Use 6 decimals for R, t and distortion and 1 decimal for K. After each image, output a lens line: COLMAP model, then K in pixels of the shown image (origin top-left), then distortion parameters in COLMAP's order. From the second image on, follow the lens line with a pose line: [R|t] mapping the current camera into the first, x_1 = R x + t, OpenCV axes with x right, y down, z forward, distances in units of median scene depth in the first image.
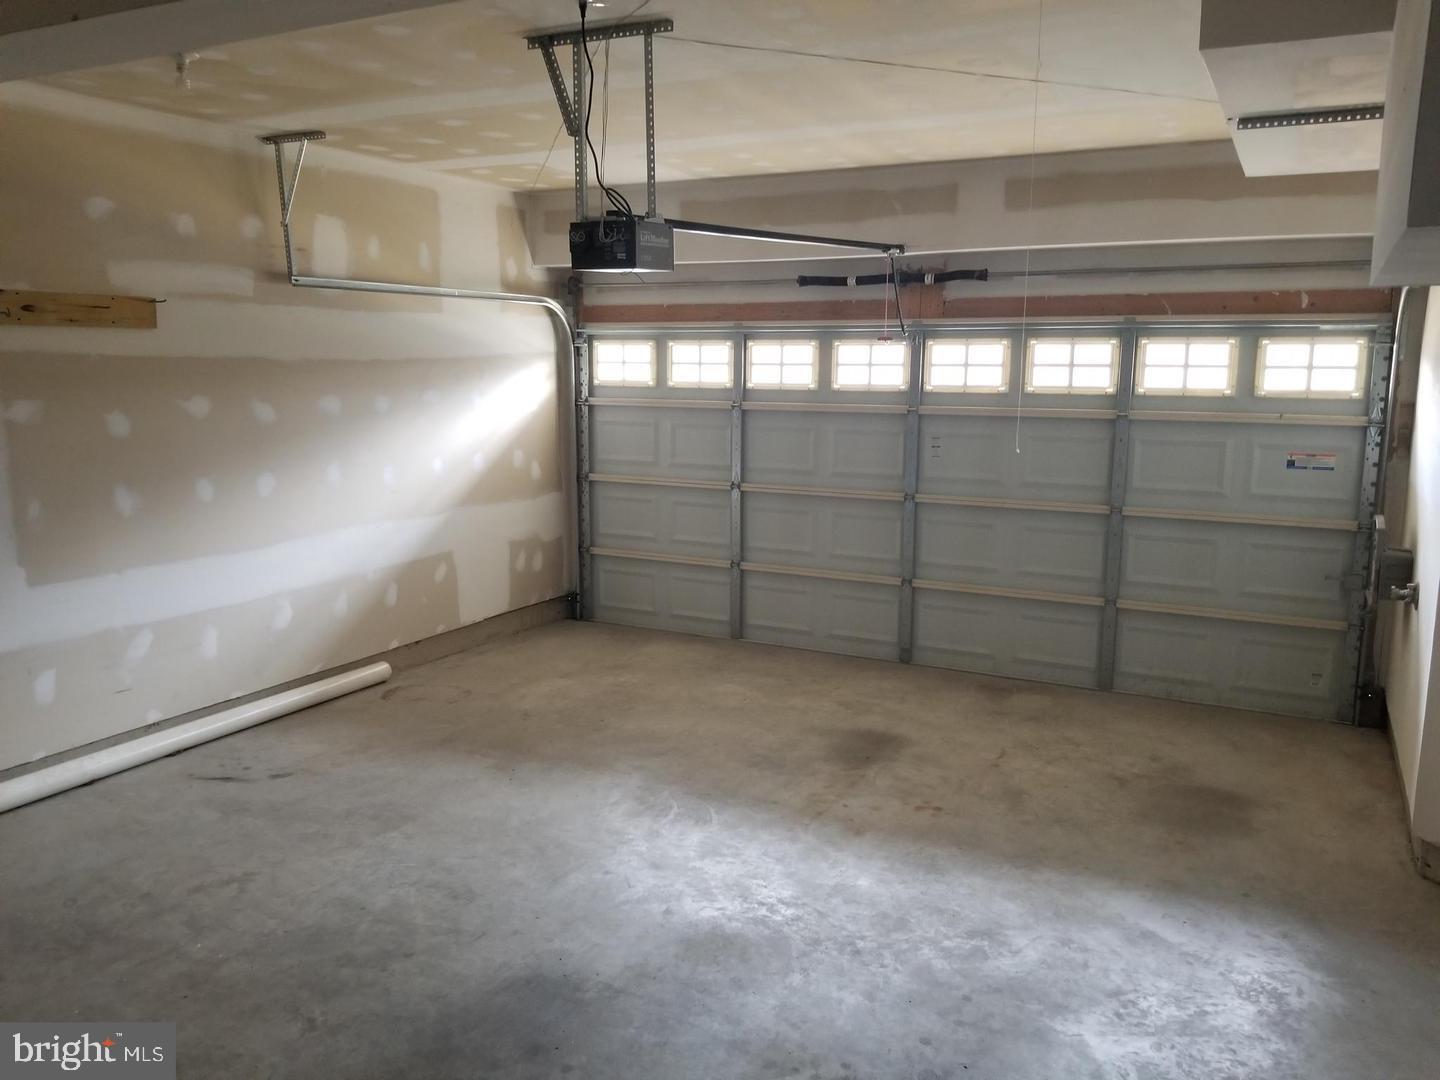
lens RADIAL K [[1148.1, 0, 720.0], [0, 1148.1, 540.0], [0, 0, 1]] dist [0.059221, -0.005555]
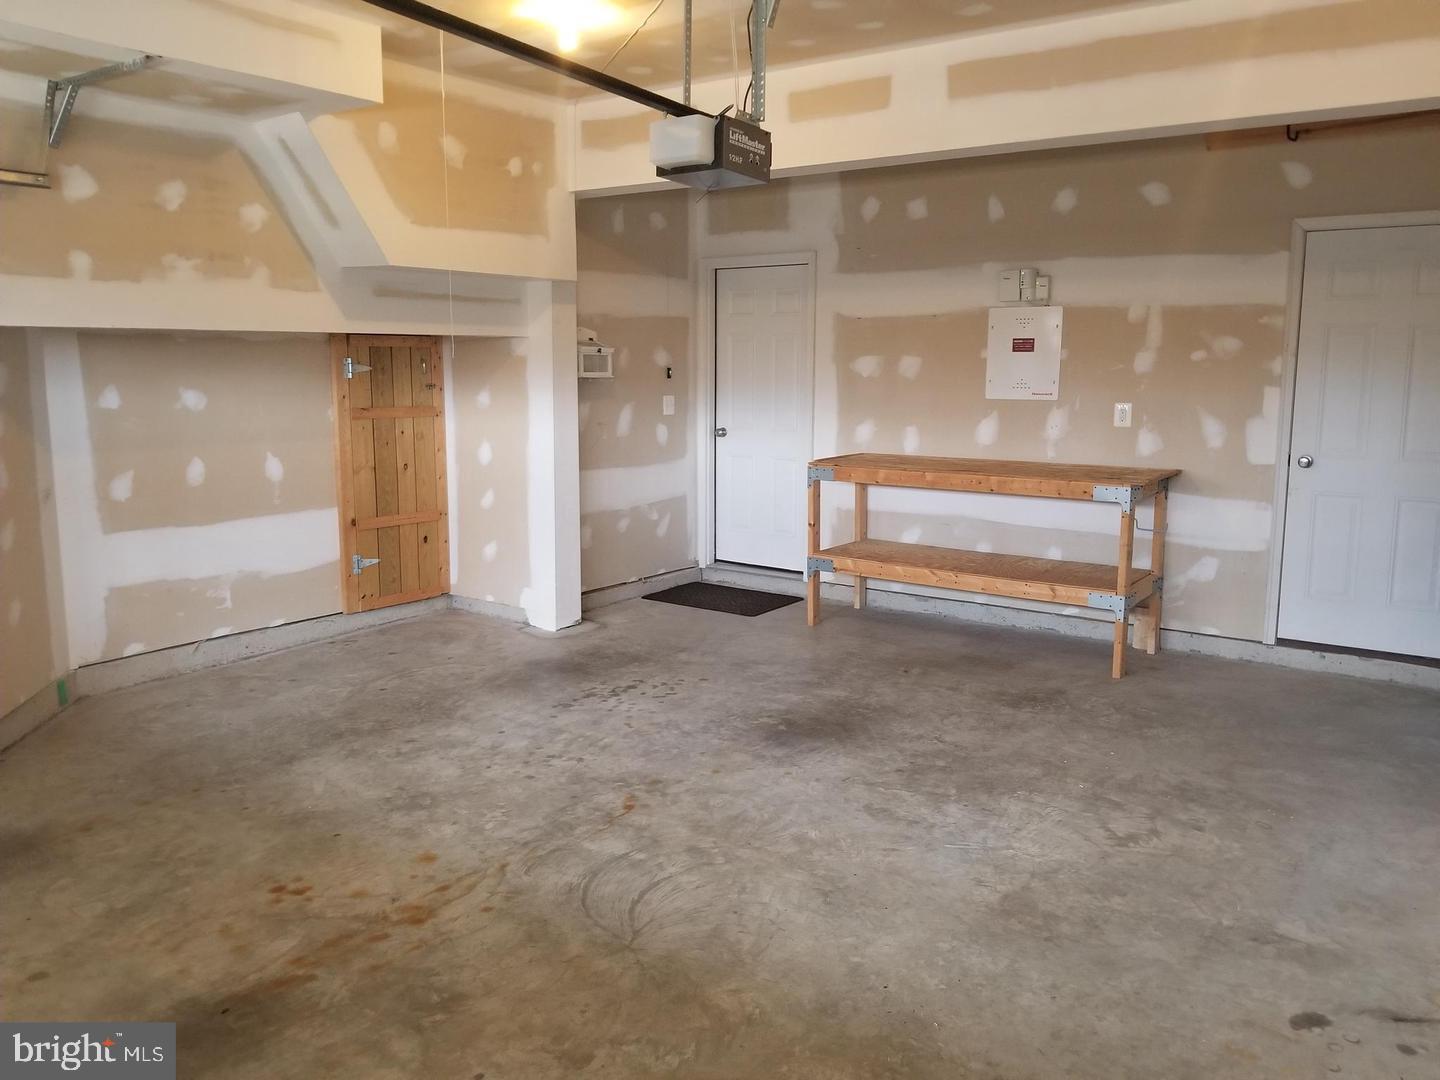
lens RADIAL K [[1148.1, 0, 720.0], [0, 1148.1, 540.0], [0, 0, 1]] dist [0.059221, -0.005555]
pose [[-0.988395, -0.029908, 0.148935, -0.193822], [0.018772, 0.948866, 0.315122, -0.206851], [-0.150744, 0.314260, -0.937292, 1.604853]]
